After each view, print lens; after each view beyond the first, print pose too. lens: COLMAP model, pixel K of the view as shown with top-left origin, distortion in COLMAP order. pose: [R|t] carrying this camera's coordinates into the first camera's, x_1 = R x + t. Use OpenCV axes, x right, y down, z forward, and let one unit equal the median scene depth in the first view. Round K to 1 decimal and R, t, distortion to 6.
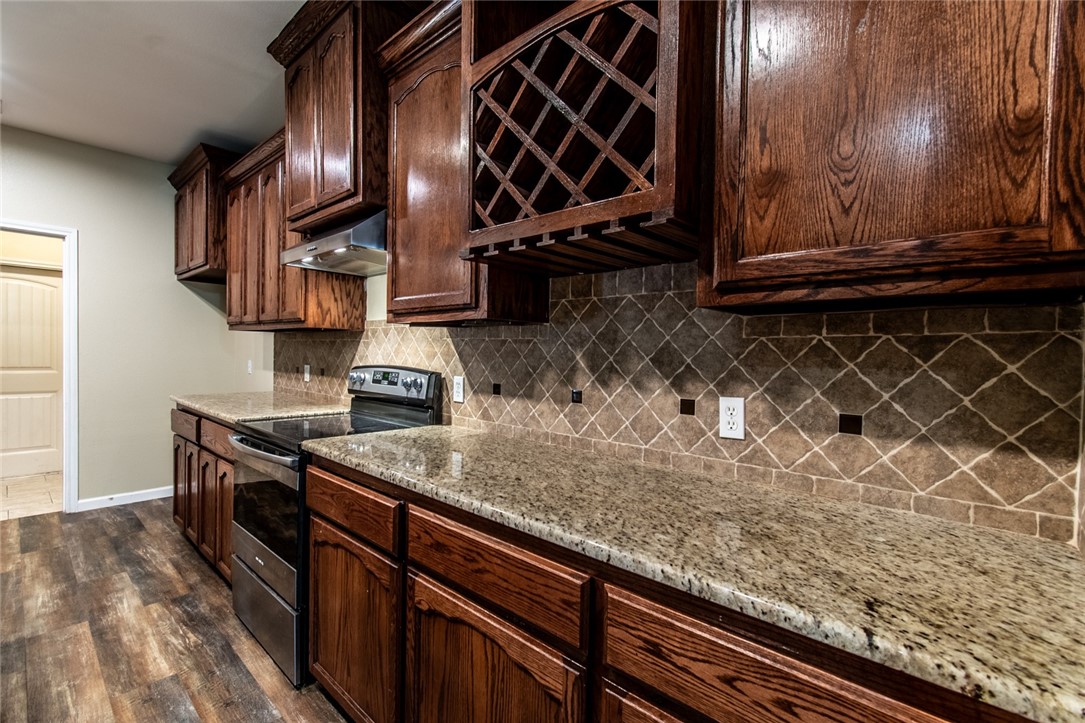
lens RADIAL K [[485.3, 0, 539.0], [0, 485.3, 360.0], [0, 0, 1]] dist [0.002970, 0.000340]
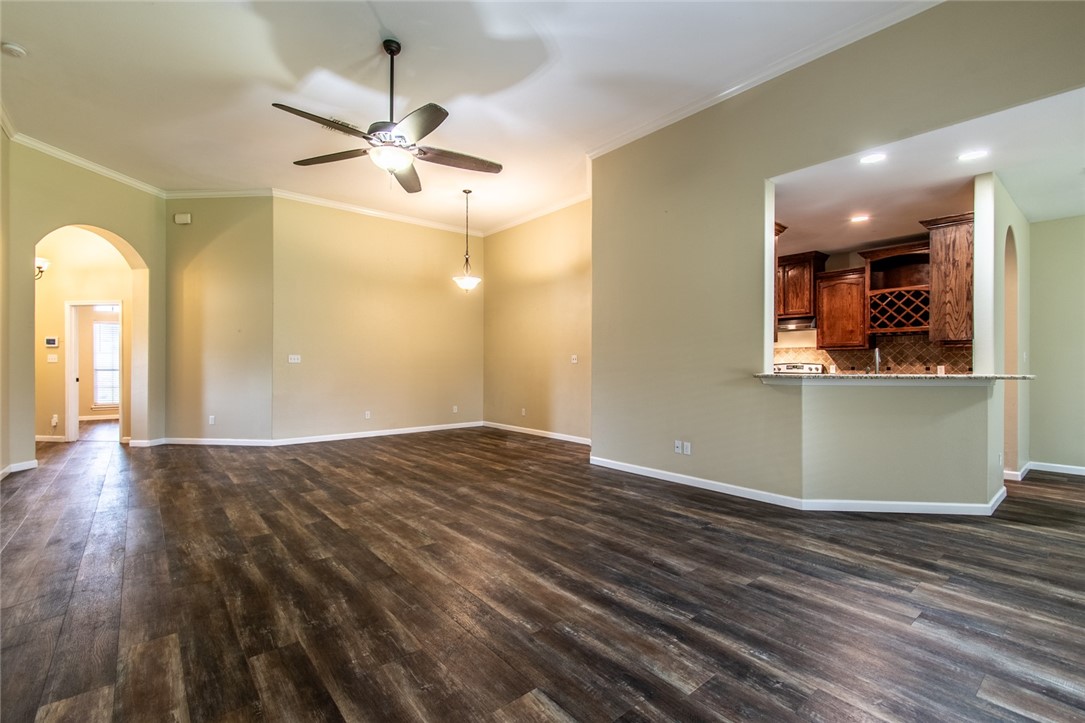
lens RADIAL K [[485.3, 0, 537.5], [0, 485.3, 361.6], [0, 0, 1]] dist [0.002970, 0.000340]
pose [[0.990962, -0.018608, -0.132845, -2.061747], [0.015802, 0.999630, -0.022148, 0.059324], [0.133208, 0.019848, 0.990889, -3.018950]]
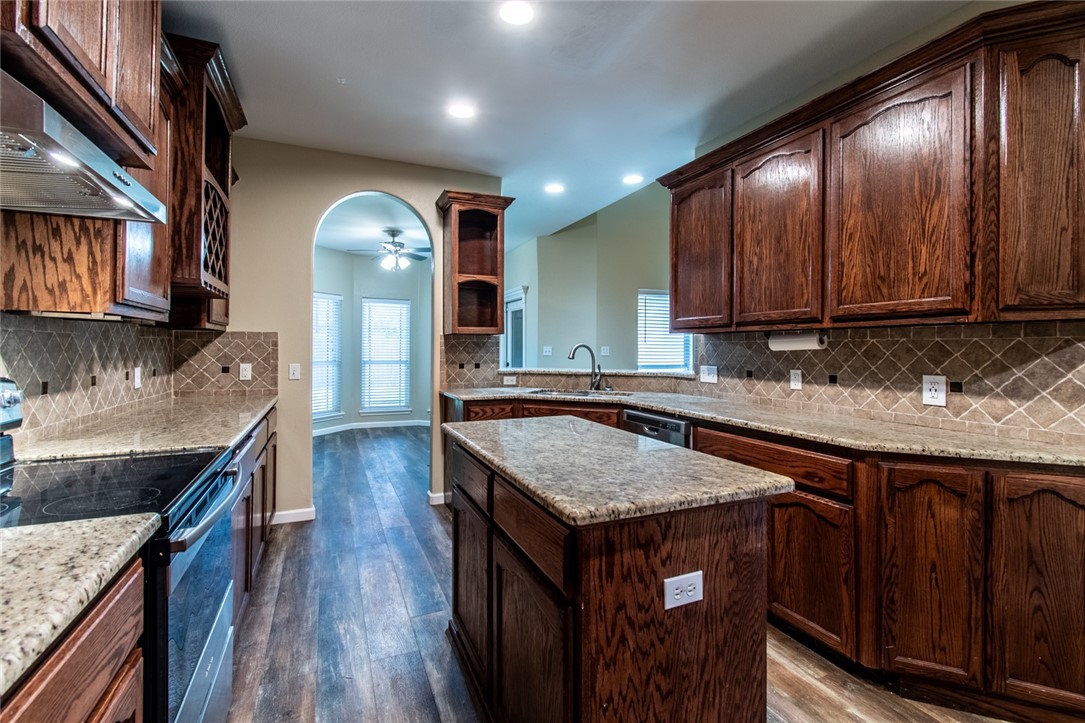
lens RADIAL K [[485.3, 0, 542.4], [0, 485.3, 346.3], [0, 0, 1]] dist [0.002970, 0.000340]
pose [[-0.919806, -0.021239, 0.391798, -1.440895], [-0.016264, 0.999739, 0.016013, -0.051588], [-0.392036, 0.008356, -0.919912, 1.653177]]
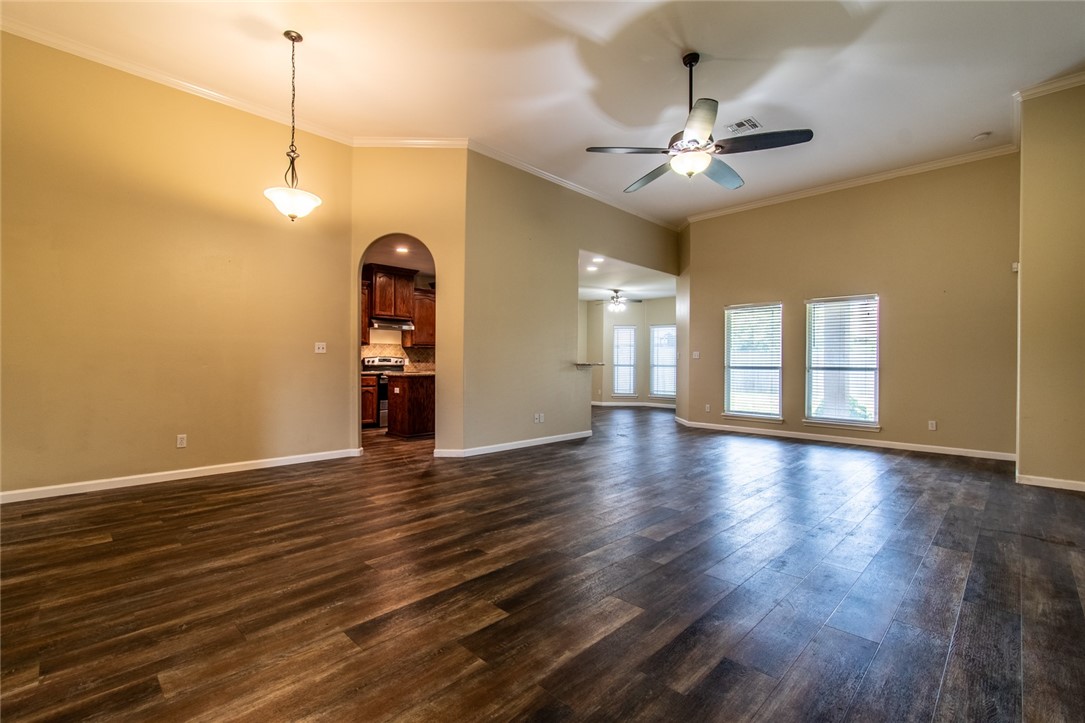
lens RADIAL K [[485.3, 0, 535.7], [0, 485.3, 362.3], [0, 0, 1]] dist [0.002970, 0.000340]
pose [[0.036422, -0.017318, 0.999186, -5.314048], [0.010831, 0.999798, 0.016934, 0.005108], [-0.999278, 0.010206, 0.036602, -0.331878]]
